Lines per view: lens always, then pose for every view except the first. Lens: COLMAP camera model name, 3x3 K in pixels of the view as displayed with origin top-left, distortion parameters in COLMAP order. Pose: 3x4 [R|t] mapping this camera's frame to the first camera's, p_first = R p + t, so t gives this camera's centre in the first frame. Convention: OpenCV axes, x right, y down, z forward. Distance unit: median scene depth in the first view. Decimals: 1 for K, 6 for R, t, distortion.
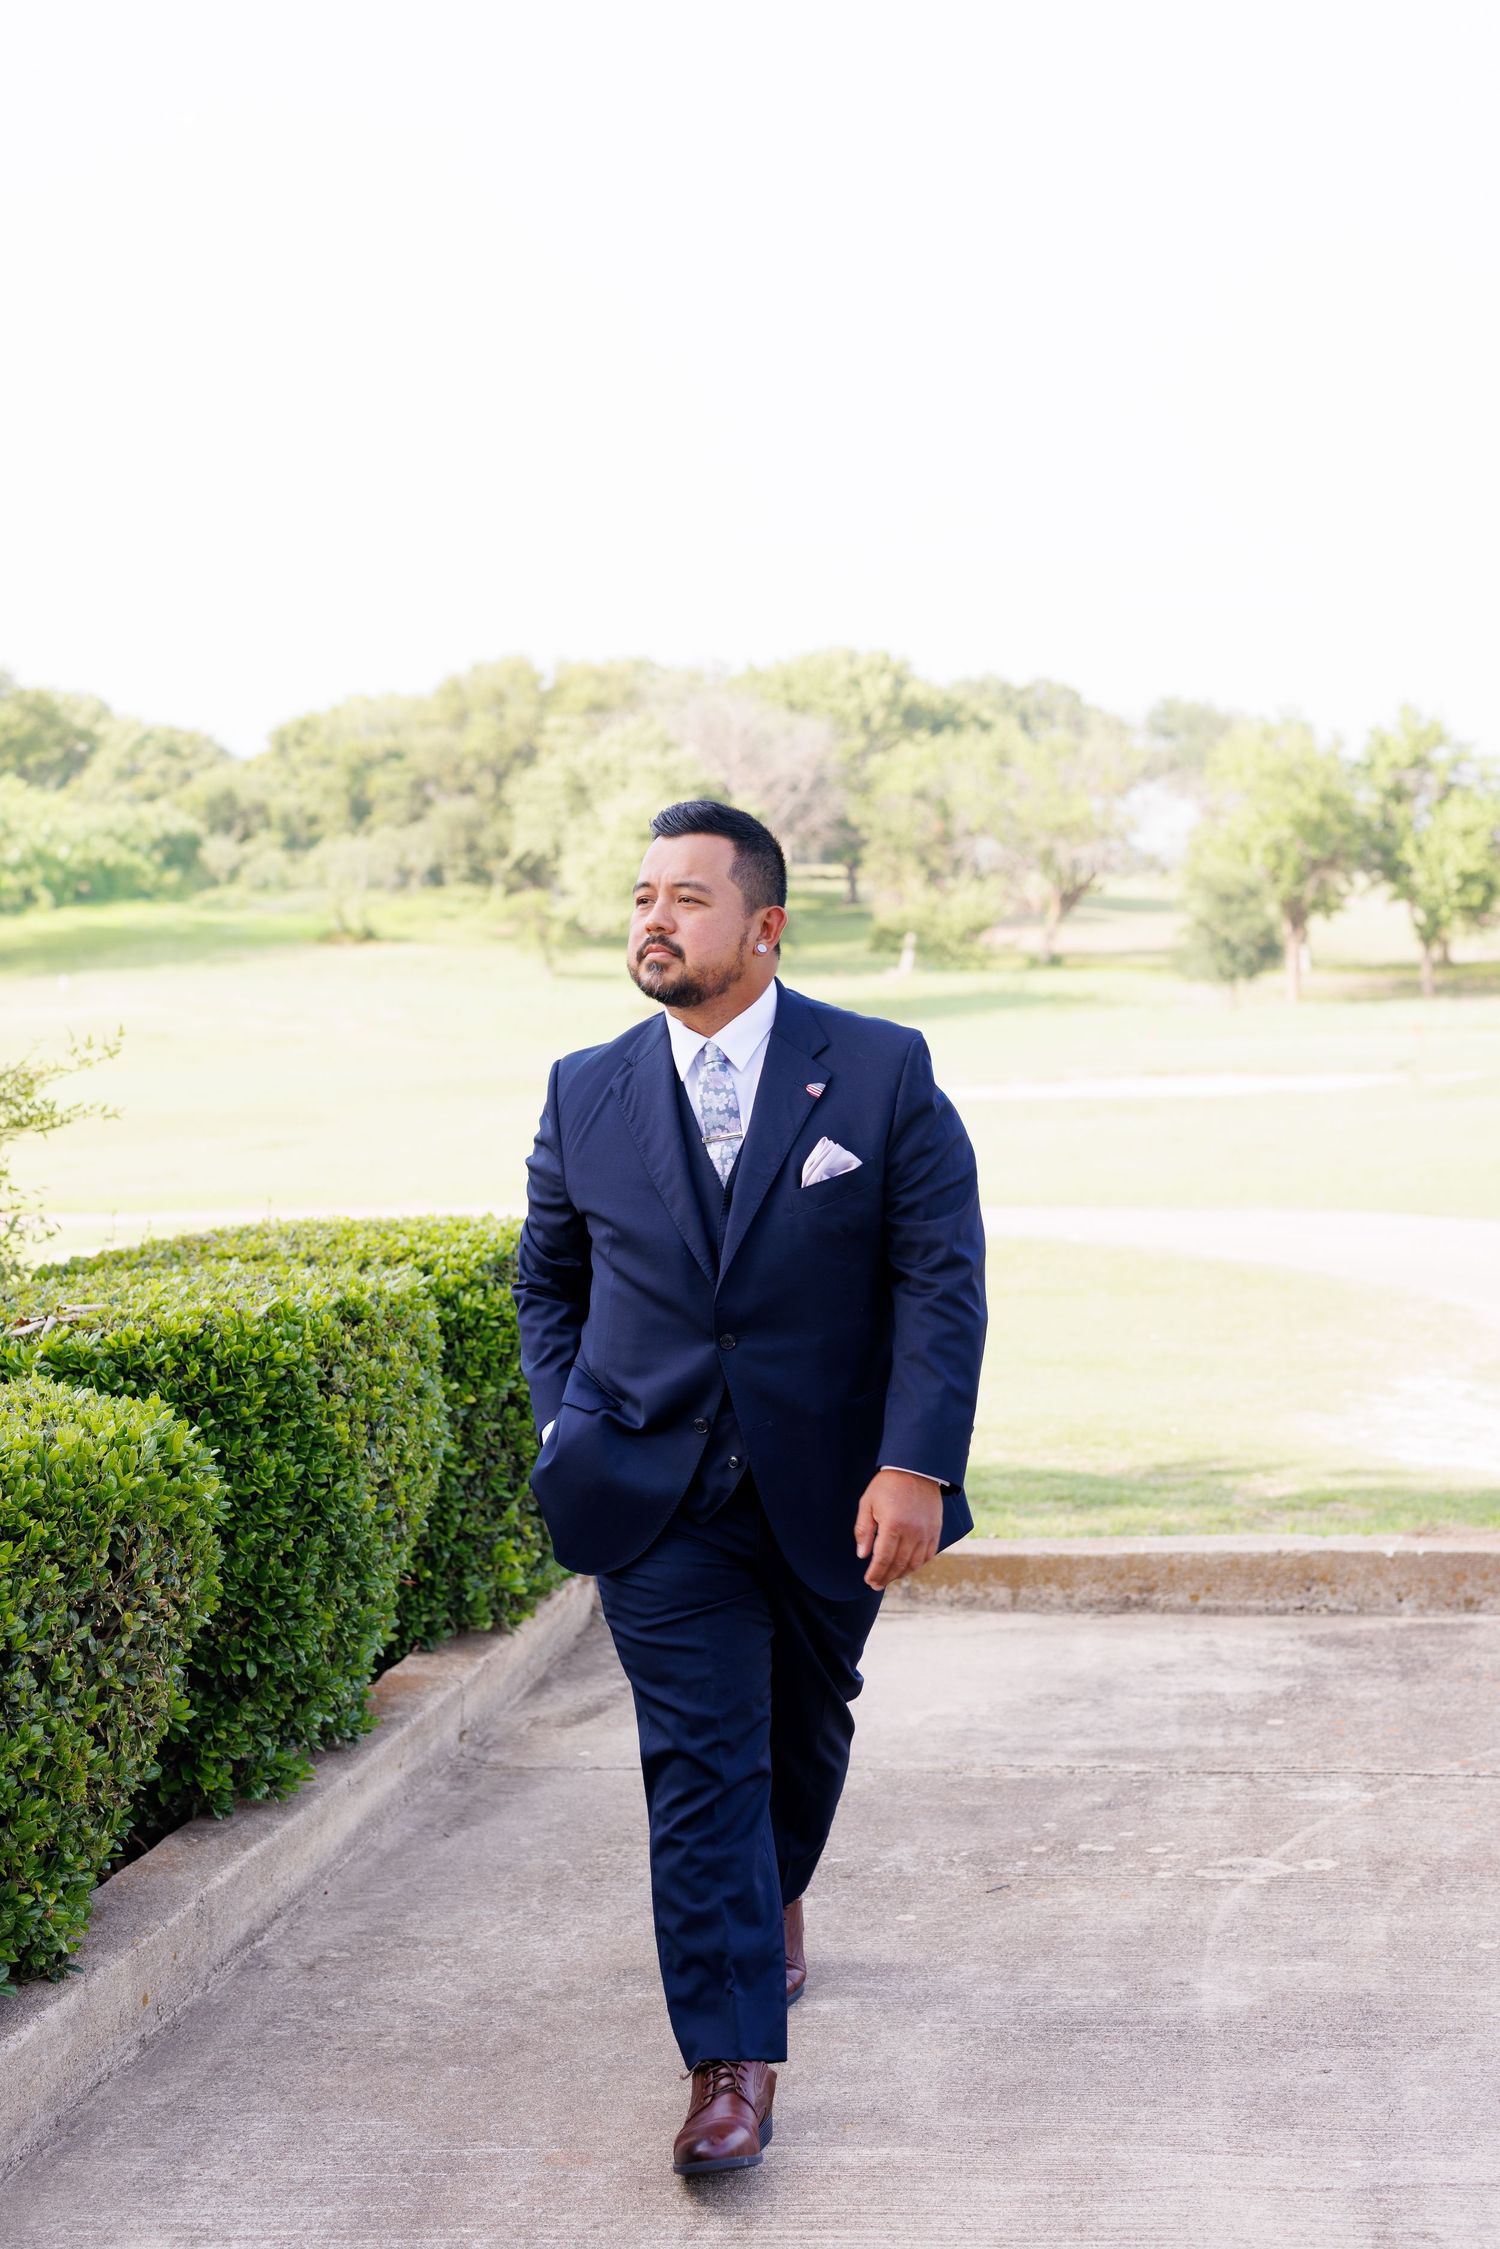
lens RADIAL K [[3188.7, 0, 596.1], [0, 3188.7, 1078.9], [0, 0, 1]] dist [0.048892, 0.000000]
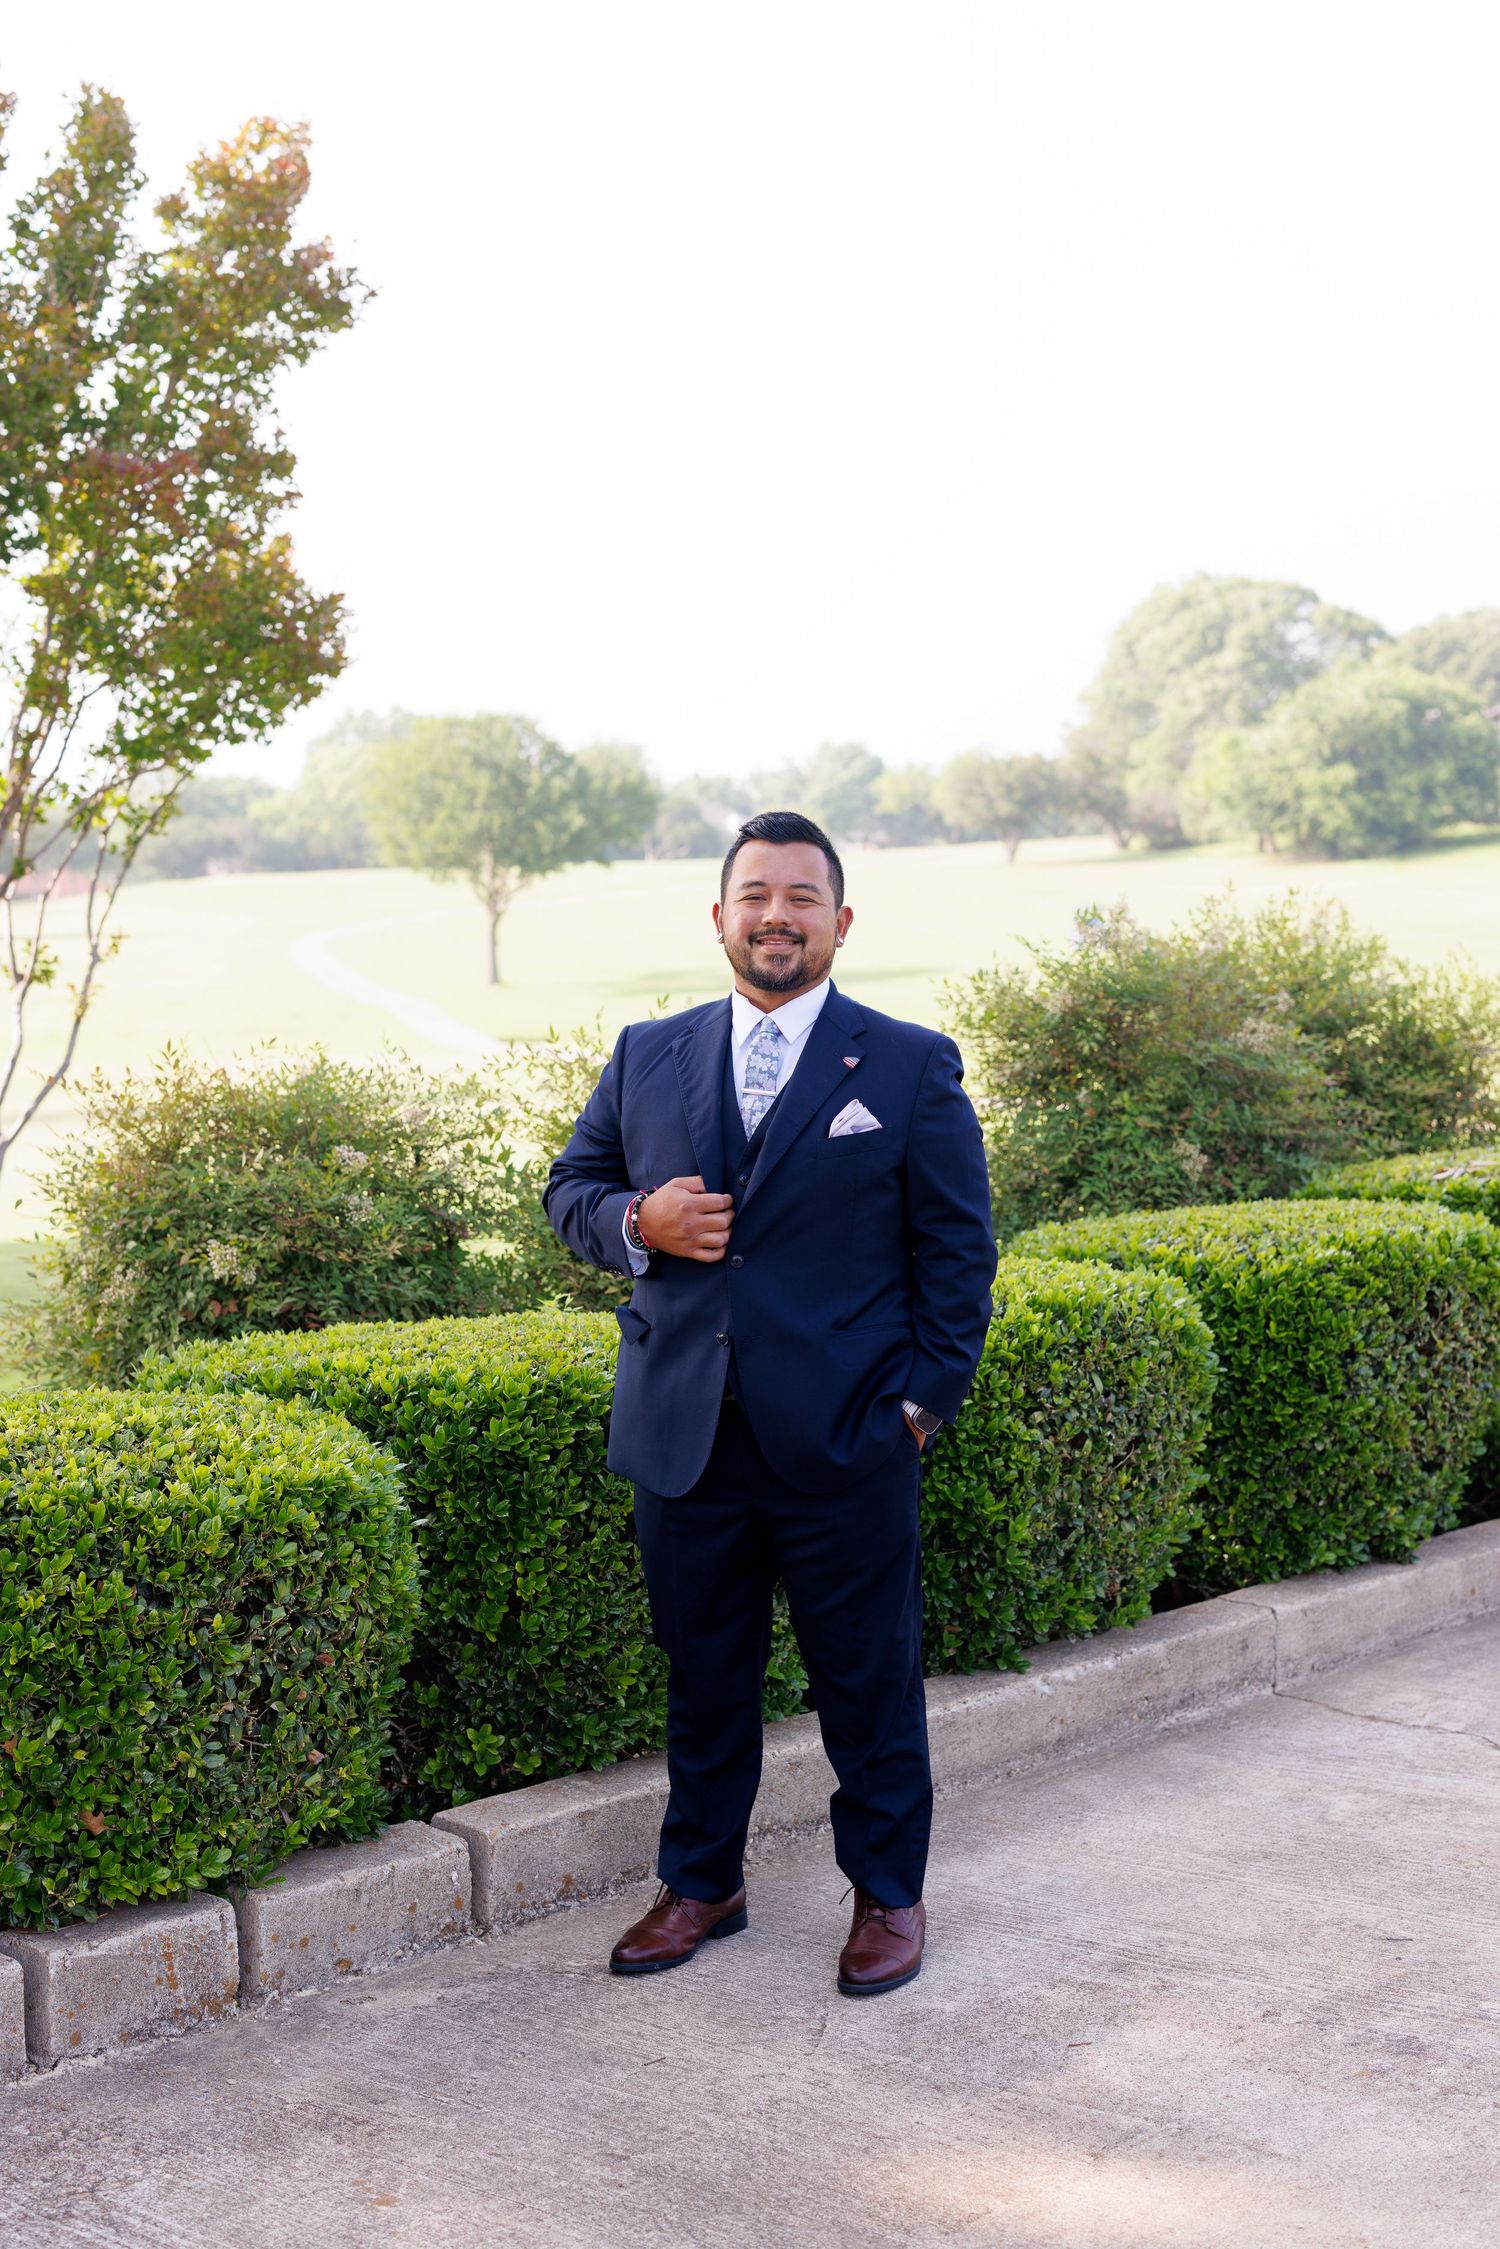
lens RADIAL K [[3188.7, 0, 835.7], [0, 3188.7, 1134.3], [0, 0, 1]] dist [0.048892, 0.000000]
pose [[0.862396, 0.028685, -0.505420, 0.337745], [-0.008979, 0.999103, 0.041384, -0.002746], [0.506154, -0.031151, 0.861880, -0.463475]]
